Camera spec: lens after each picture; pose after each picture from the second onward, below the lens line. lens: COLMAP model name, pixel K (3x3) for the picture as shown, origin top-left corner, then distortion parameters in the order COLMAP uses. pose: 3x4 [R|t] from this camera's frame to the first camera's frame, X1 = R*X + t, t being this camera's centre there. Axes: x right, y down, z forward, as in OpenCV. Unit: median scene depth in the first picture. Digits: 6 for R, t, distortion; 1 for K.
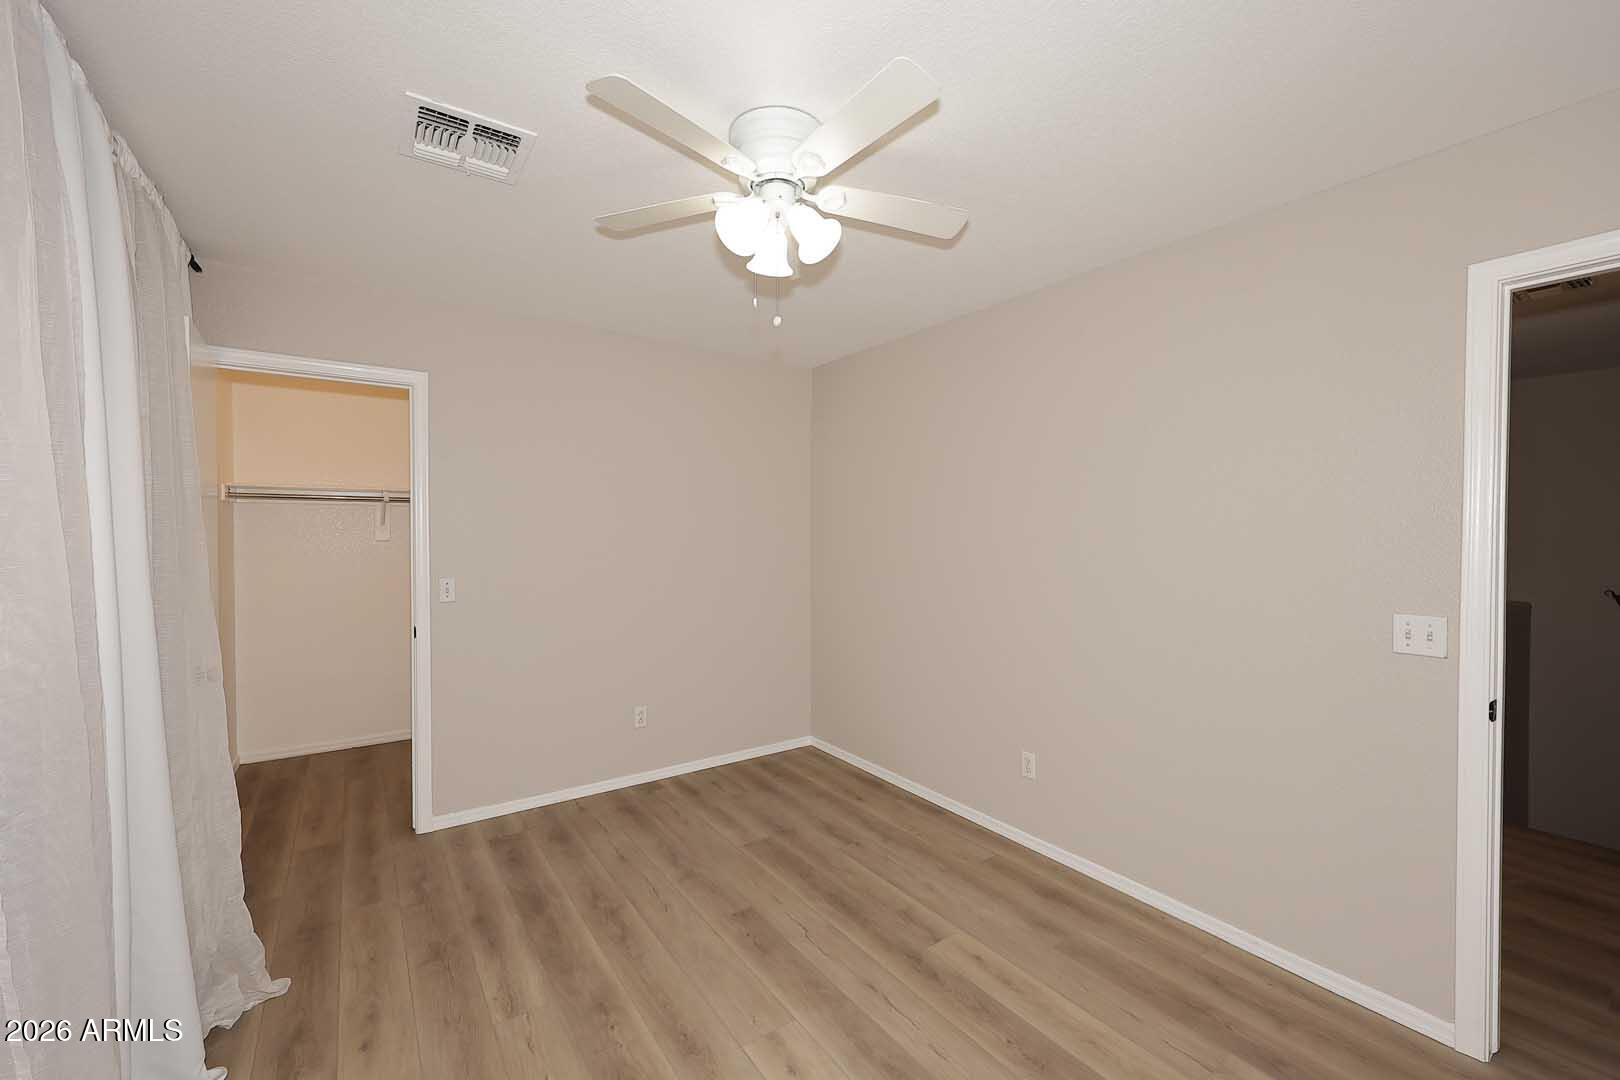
lens RADIAL K [[659.7, 0, 816.2], [0, 659.7, 539.3], [0, 0, 1]] dist [0.000061, 0.000012]
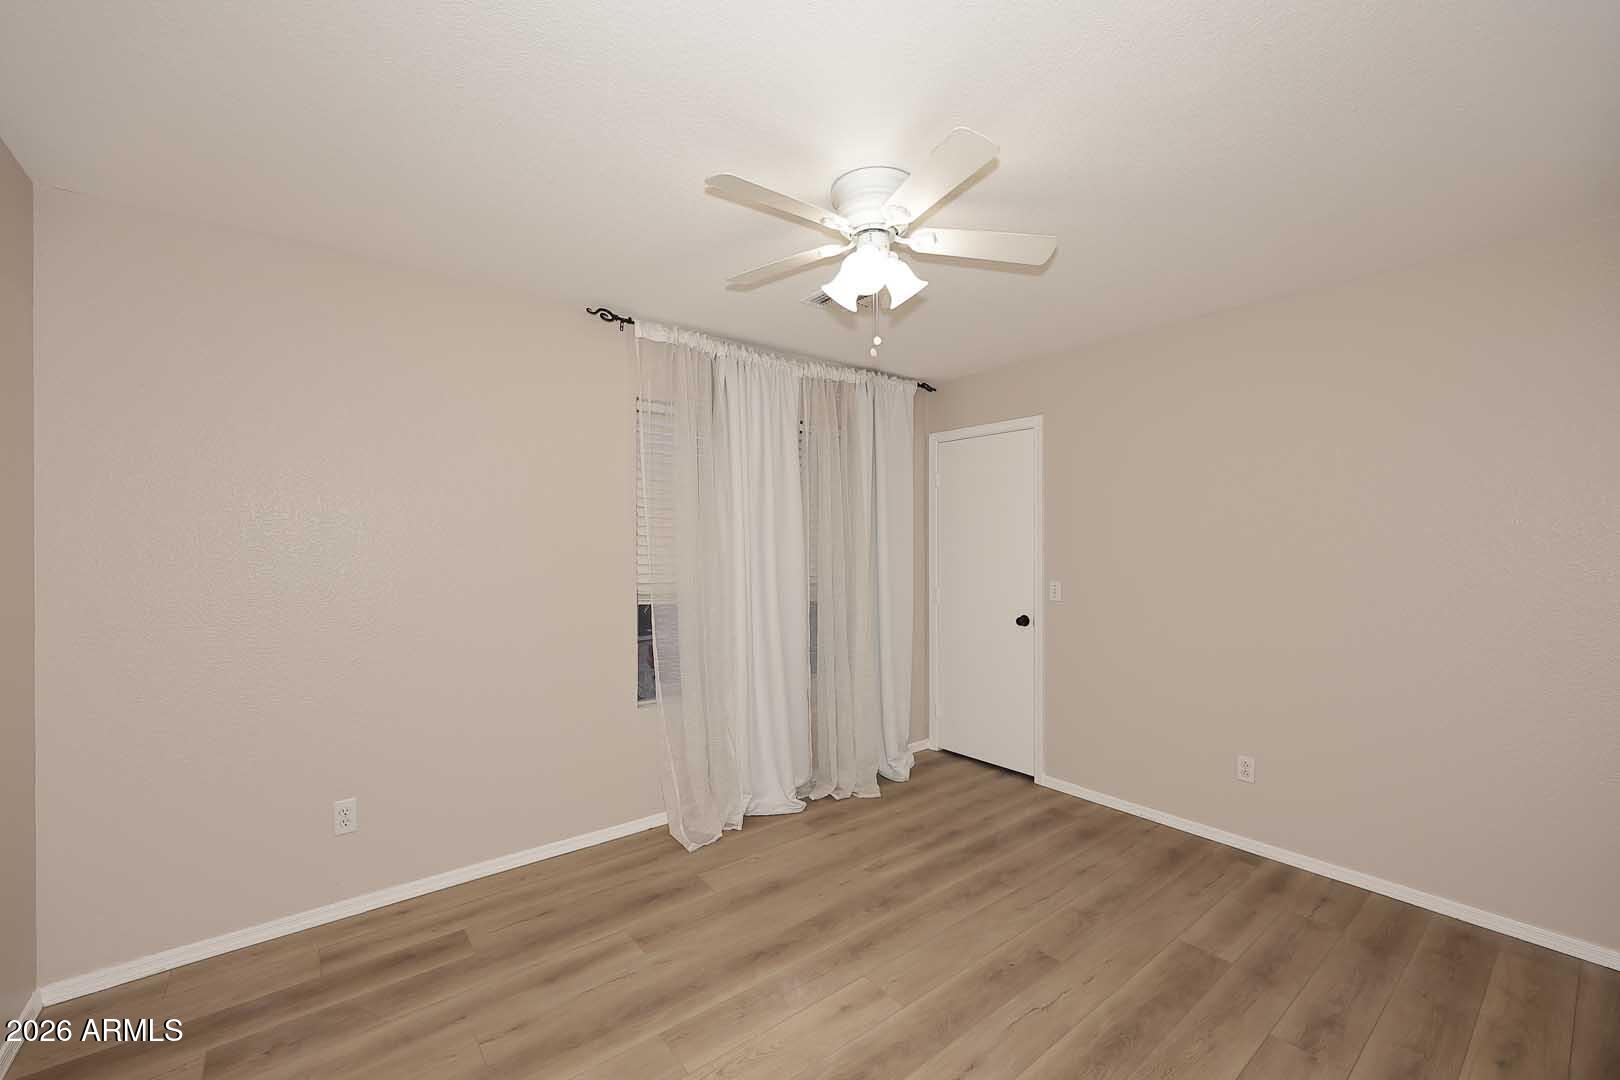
lens RADIAL K [[659.7, 0, 811.0], [0, 659.7, 541.3], [0, 0, 1]] dist [0.000061, 0.000012]
pose [[0.055368, -0.002213, -0.998464, 0.642615], [-0.015385, 0.999877, -0.003069, -0.006428], [0.998347, 0.015531, 0.055327, 0.494929]]
